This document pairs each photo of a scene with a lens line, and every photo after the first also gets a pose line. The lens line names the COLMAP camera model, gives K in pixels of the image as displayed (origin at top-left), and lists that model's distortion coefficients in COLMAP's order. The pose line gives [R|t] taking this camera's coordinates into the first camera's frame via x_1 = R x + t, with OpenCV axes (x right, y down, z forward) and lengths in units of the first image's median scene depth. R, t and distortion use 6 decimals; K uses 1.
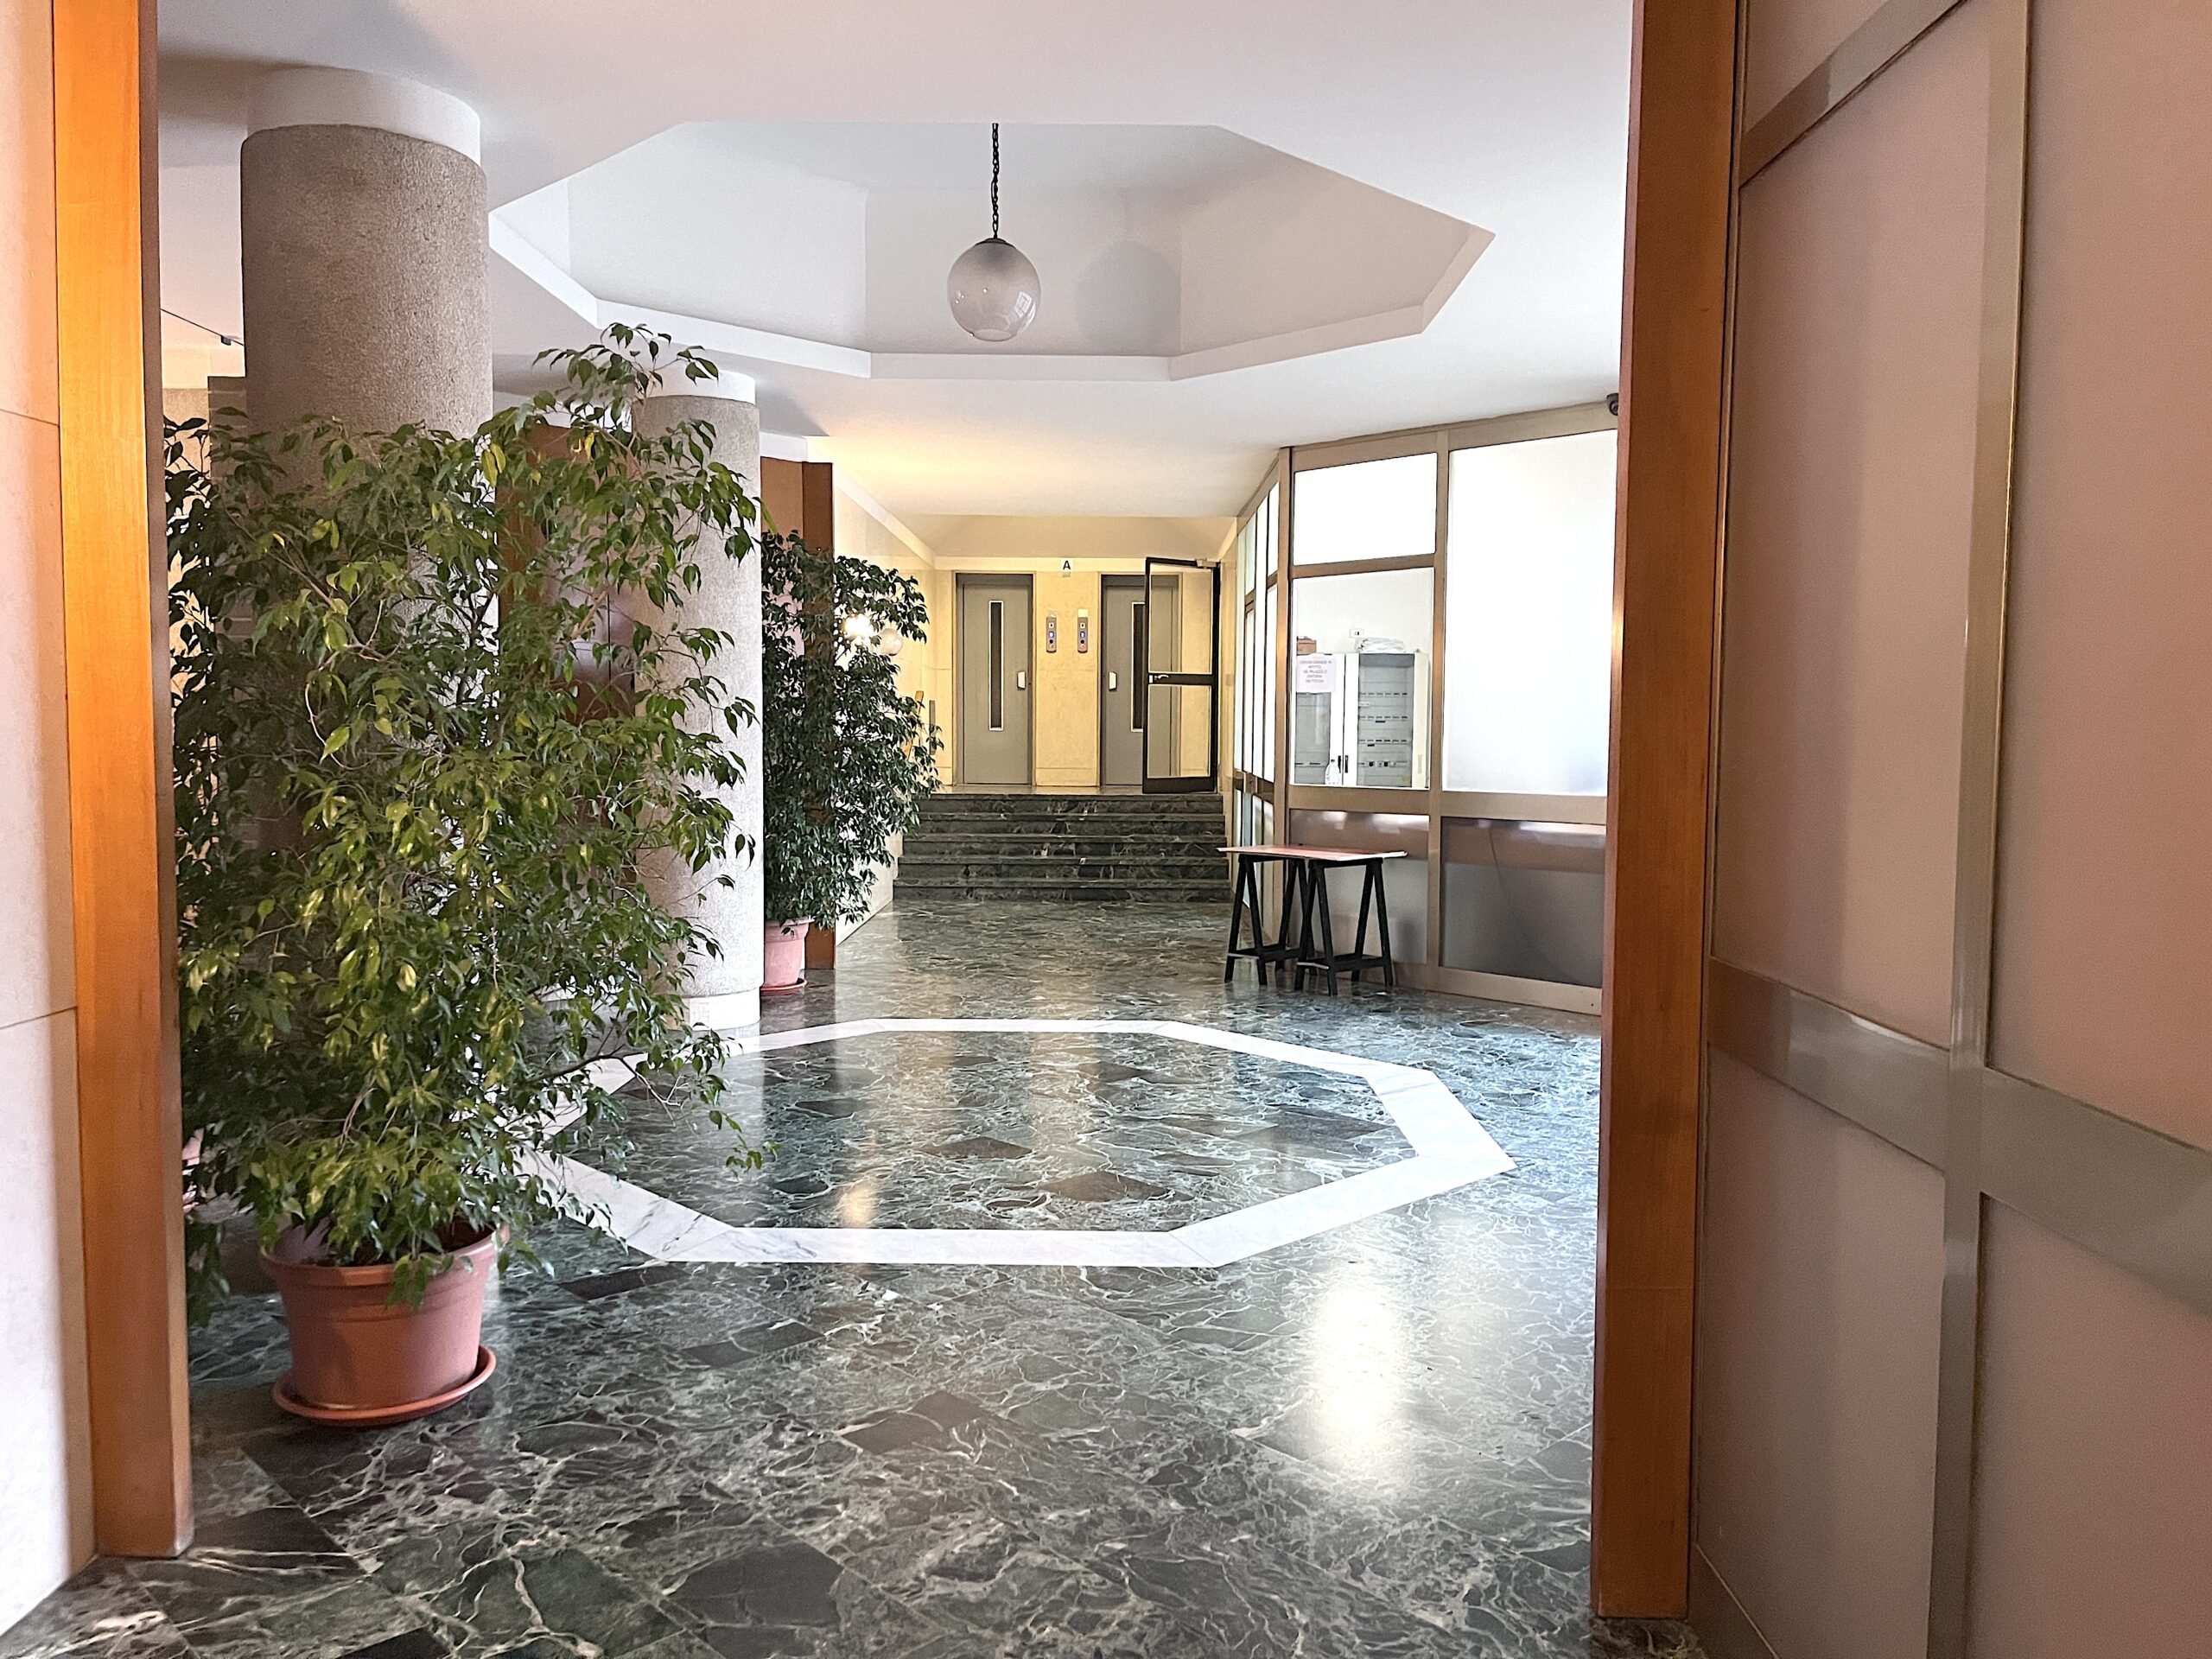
lens RADIAL K [[1668.8, 0, 1105.6], [0, 1668.8, 844.2], [0, 0, 1]] dist [0.073411, -0.095419]
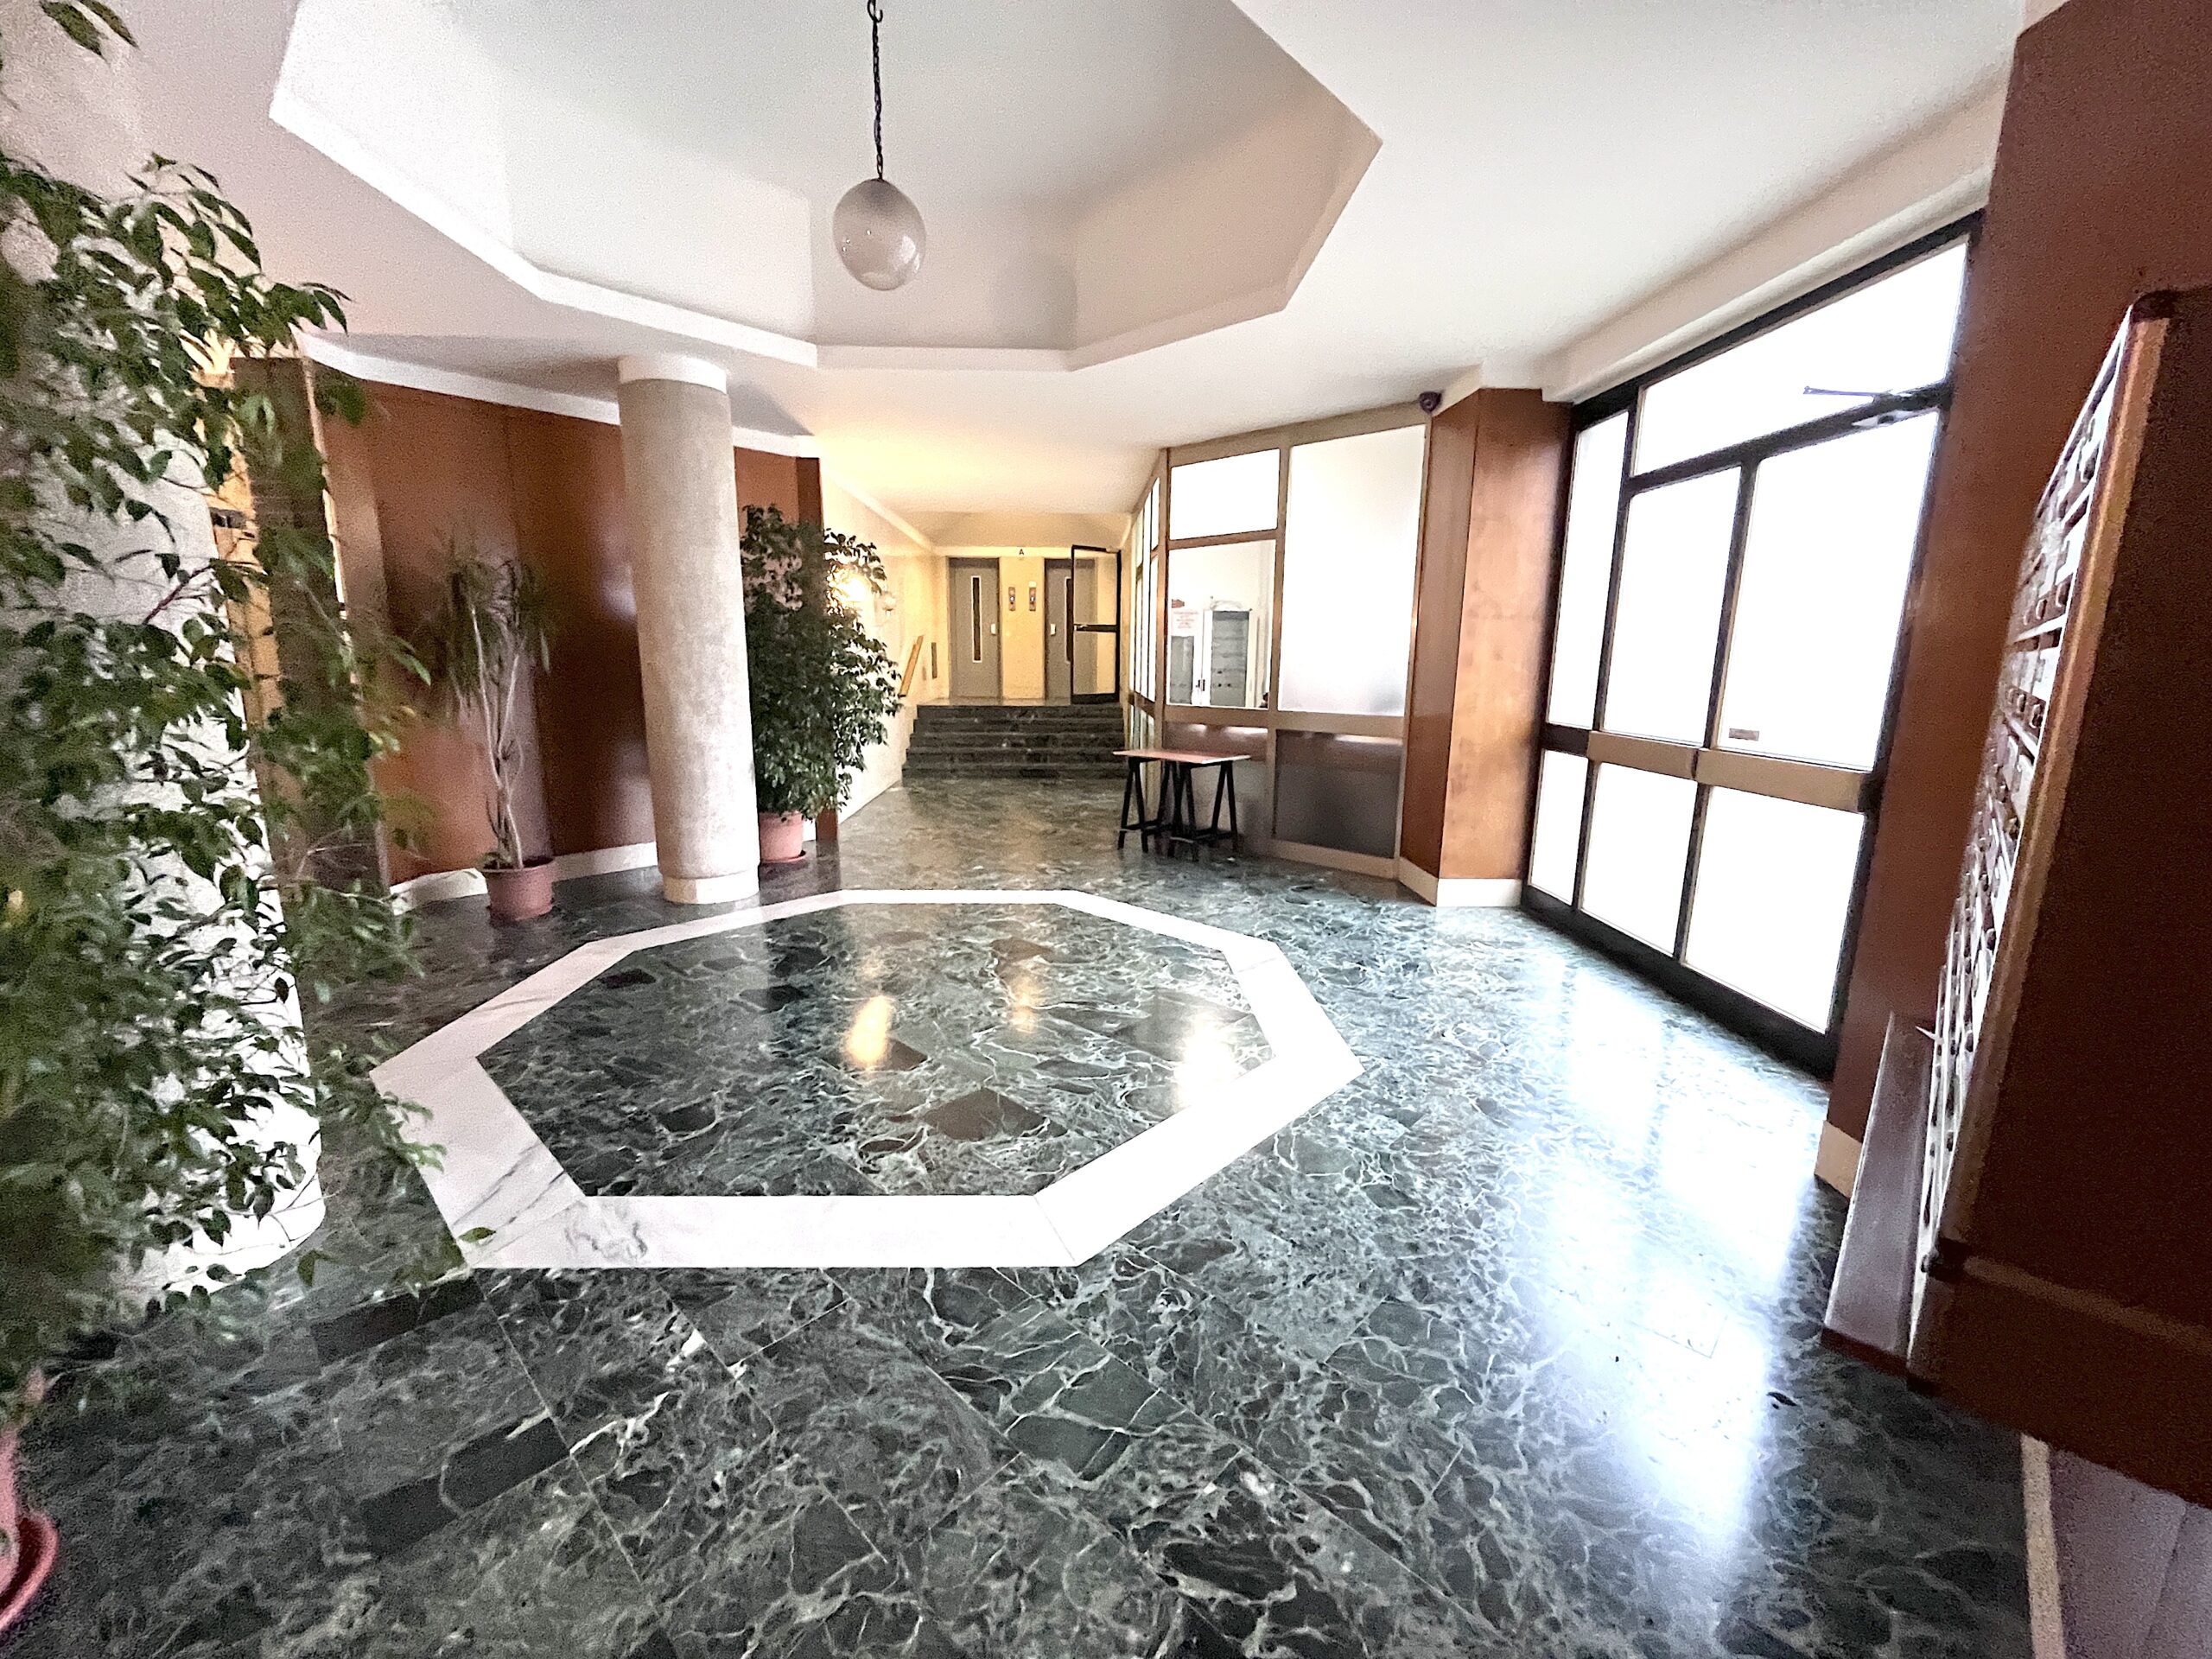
lens RADIAL K [[887.3, 0, 1096.2], [0, 887.3, 836.7], [0, 0, 1]] dist [-0.000456, 0.000002]
pose [[0.999543, -0.006247, 0.029571, 0.032776], [0.002400, 0.991724, 0.128364, -0.023163], [-0.030128, -0.128235, 0.991286, 0.282492]]
